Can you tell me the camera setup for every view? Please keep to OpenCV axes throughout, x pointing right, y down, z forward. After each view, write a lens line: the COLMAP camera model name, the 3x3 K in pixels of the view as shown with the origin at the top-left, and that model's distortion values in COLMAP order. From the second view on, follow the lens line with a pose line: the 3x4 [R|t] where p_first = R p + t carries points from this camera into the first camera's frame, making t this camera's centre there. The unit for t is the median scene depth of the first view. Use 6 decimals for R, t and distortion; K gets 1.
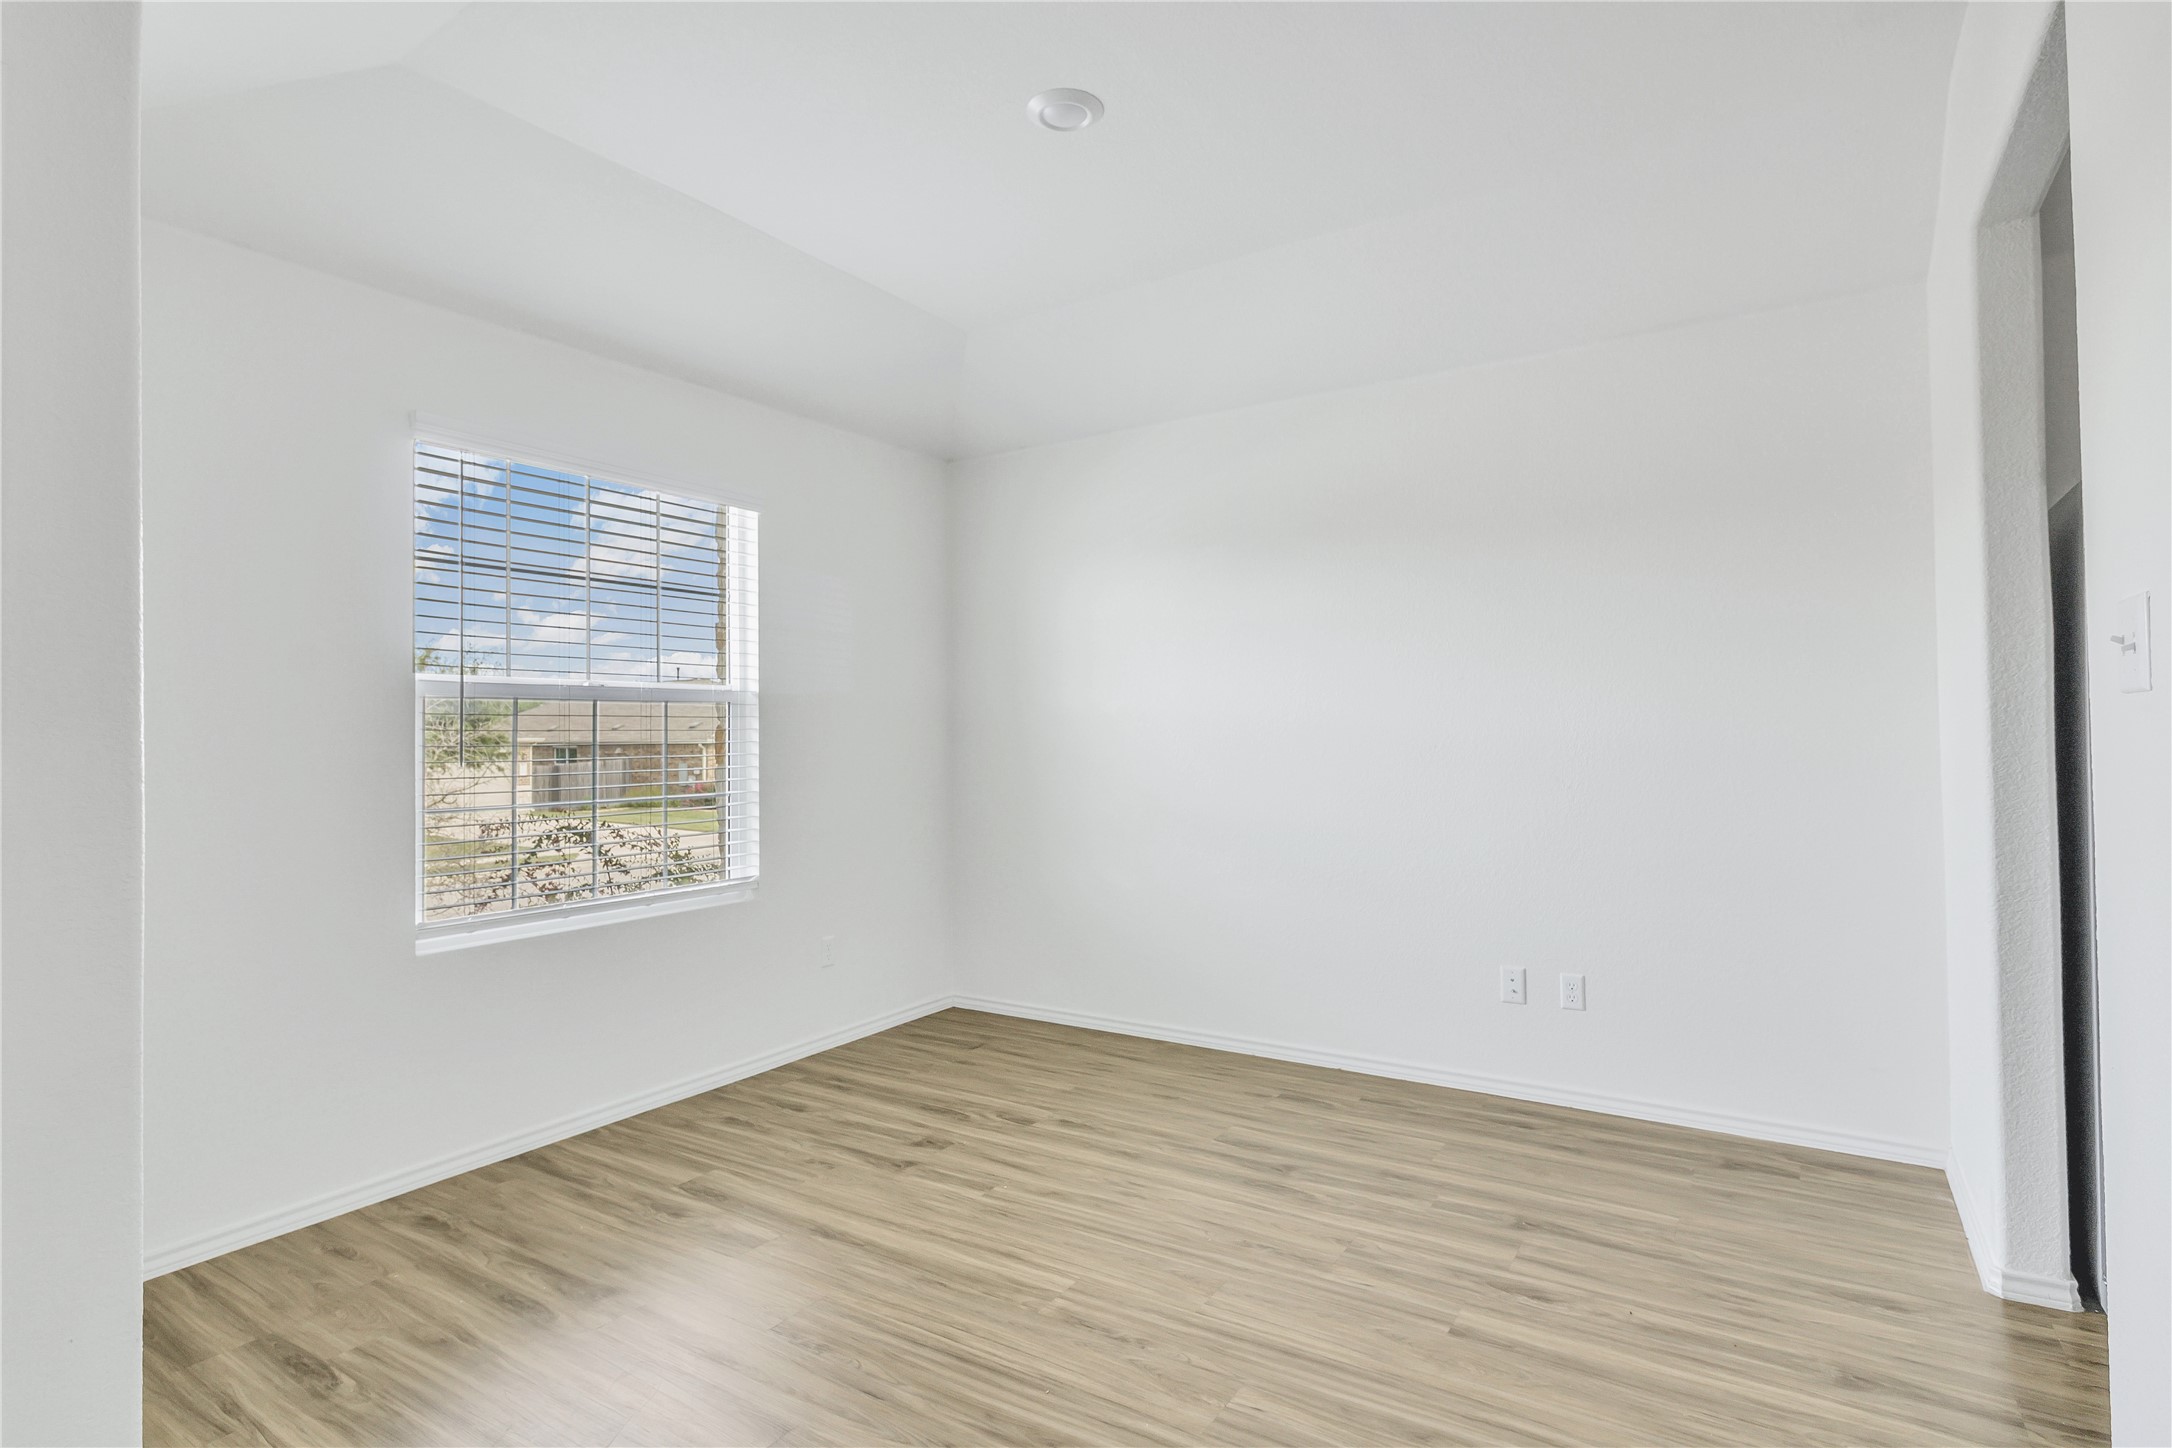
lens RADIAL K [[1090.3, 0, 1150.2], [0, 1090.3, 754.5], [0, 0, 1]] dist [-0.000636, -0.000775]
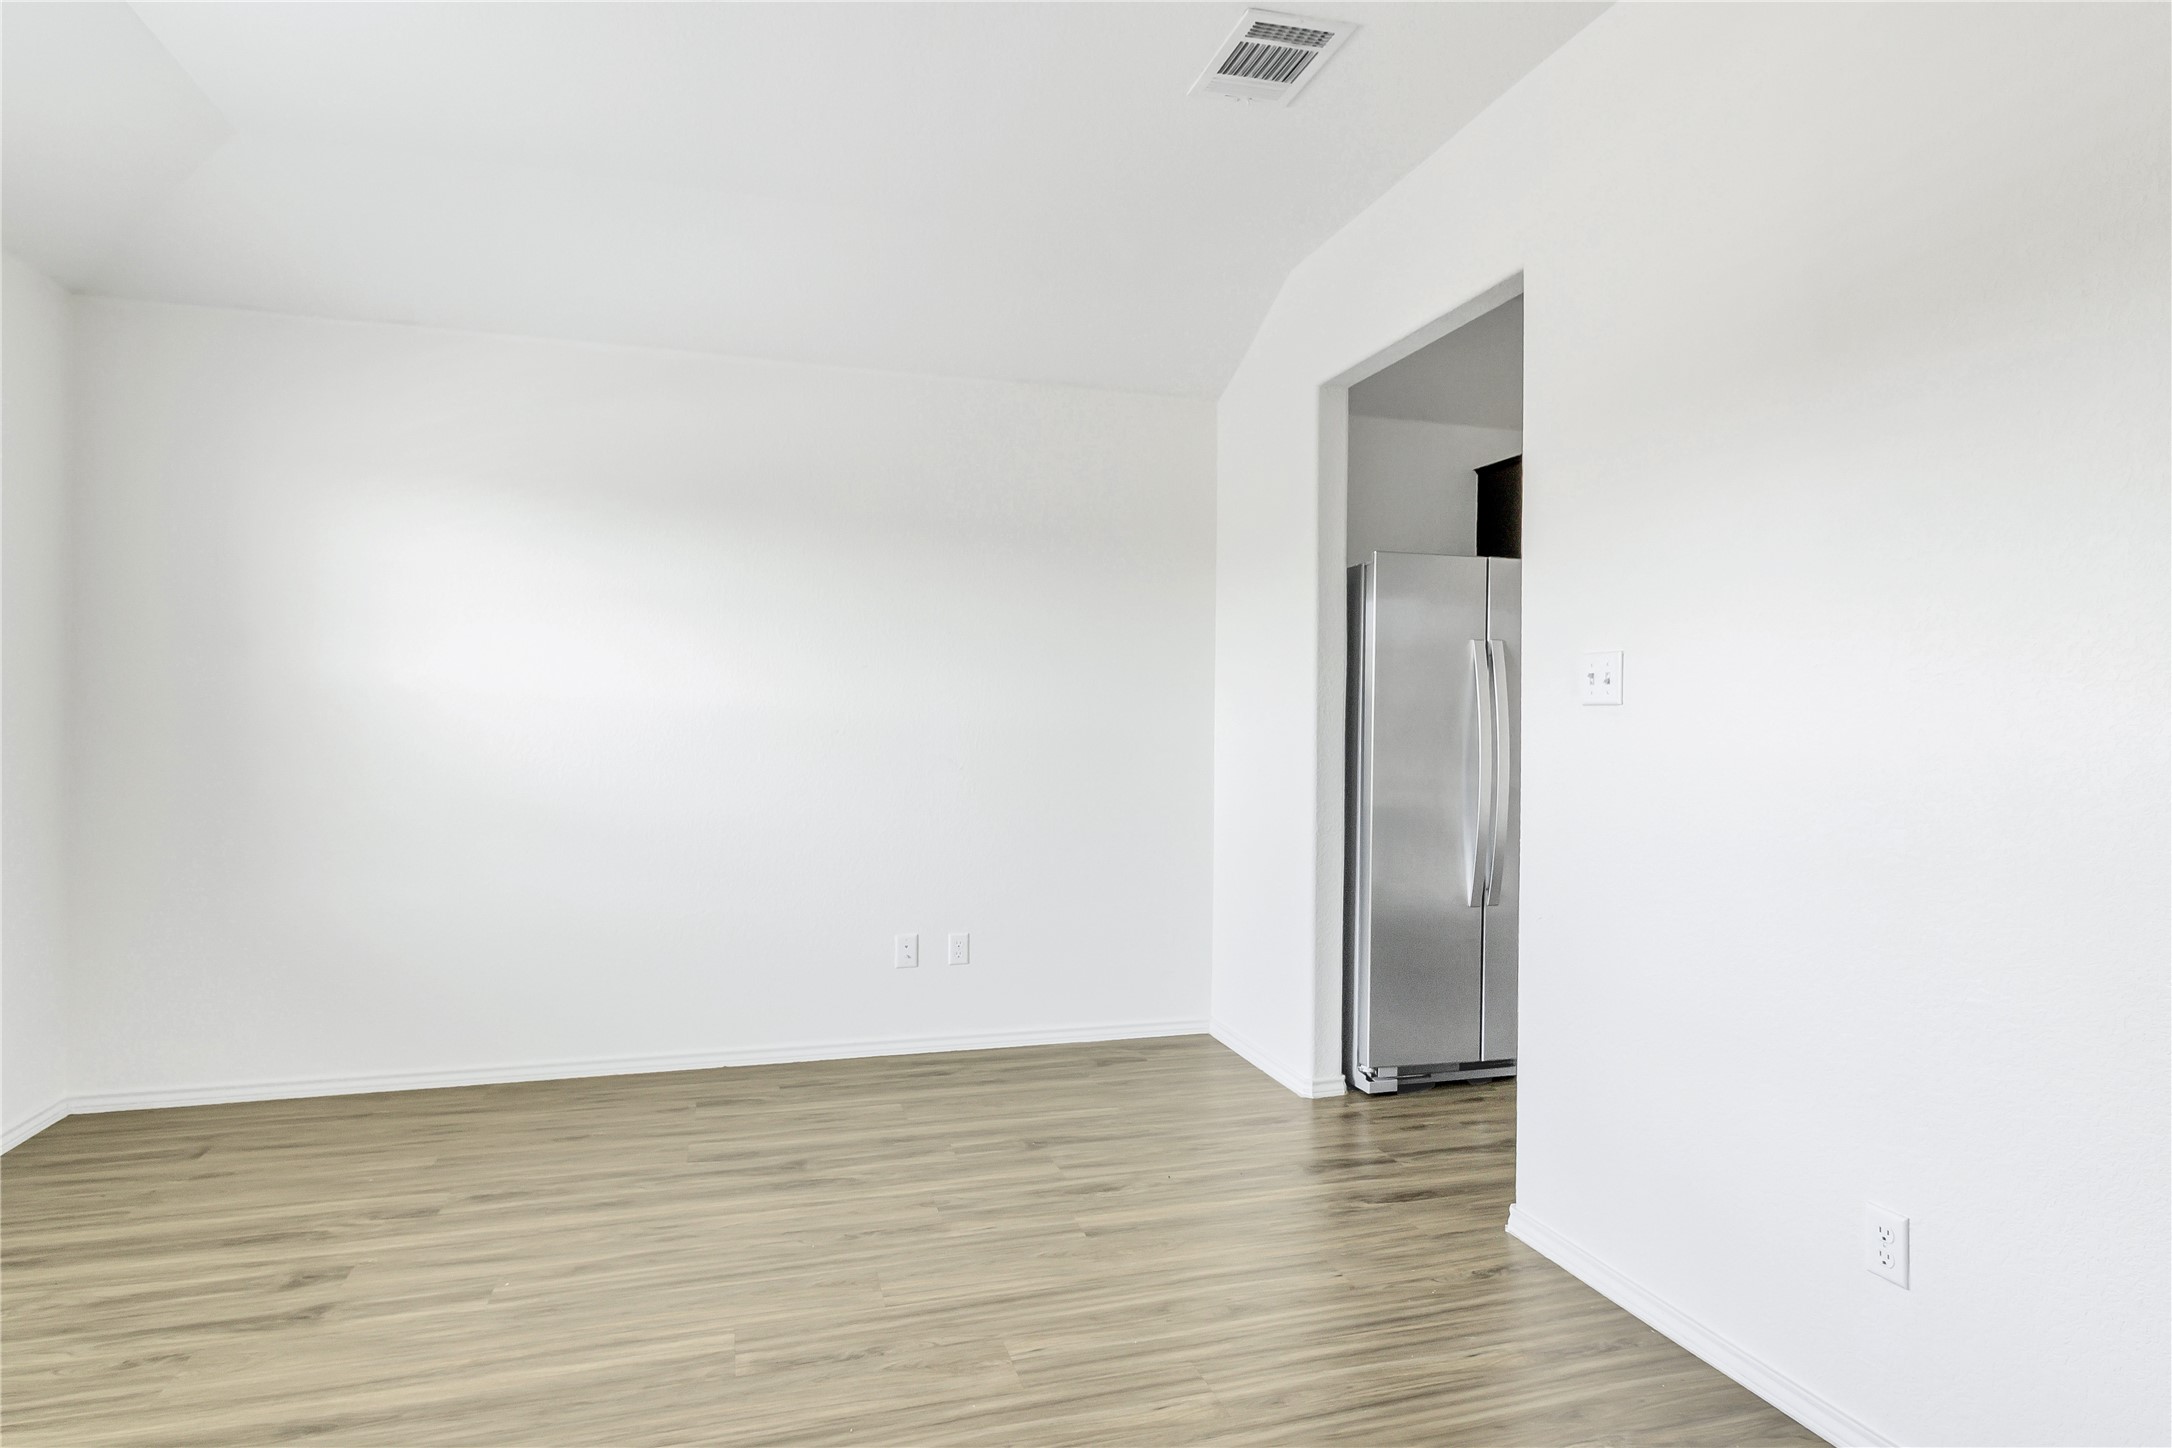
lens RADIAL K [[1112.6, 0, 1086.4], [0, 1112.6, 705.7], [0, 0, 1]] dist [0.000469, -0.000376]
pose [[0.673633, 0.026167, 0.738602, -0.478474], [-0.002427, 0.999446, -0.033194, 0.010436], [-0.739062, 0.020569, 0.673324, 0.161273]]
